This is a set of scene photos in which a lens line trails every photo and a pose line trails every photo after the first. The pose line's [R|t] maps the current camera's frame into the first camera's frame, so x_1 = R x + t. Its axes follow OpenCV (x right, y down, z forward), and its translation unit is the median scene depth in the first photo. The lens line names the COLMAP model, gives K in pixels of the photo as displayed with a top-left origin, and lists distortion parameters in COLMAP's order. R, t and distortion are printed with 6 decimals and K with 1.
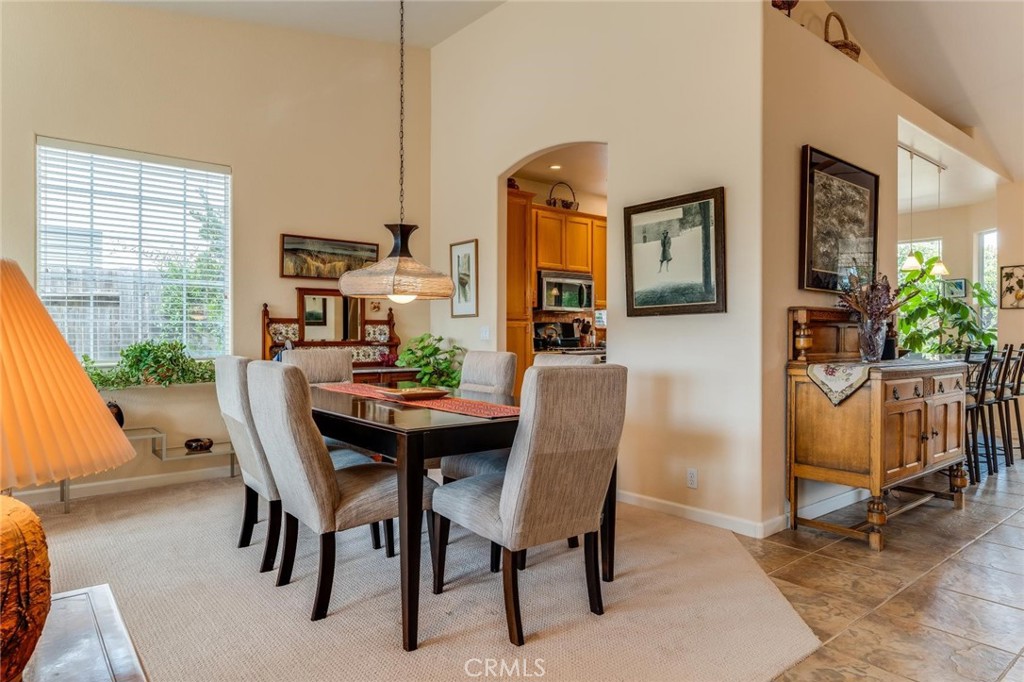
lens RADIAL K [[640.0, 0, 512.0], [0, 640.0, 341.0], [0, 0, 1]] dist [-0.000474, 0.000974]
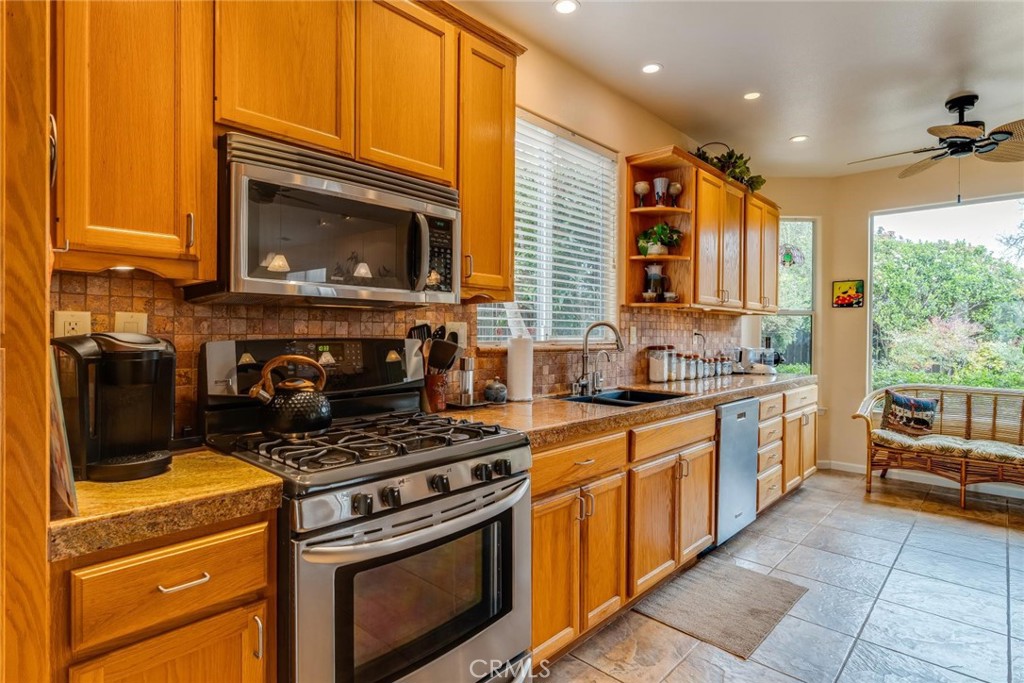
lens RADIAL K [[527.5, 0, 512.0], [0, 527.5, 341.5], [0, 0, 1]] dist [-0.000826, 0.001417]
pose [[0.993425, 0.000803, 0.114485, 0.121403], [-0.001399, 0.999986, 0.005122, -0.028129], [-0.114479, -0.005248, 0.993412, 0.719542]]
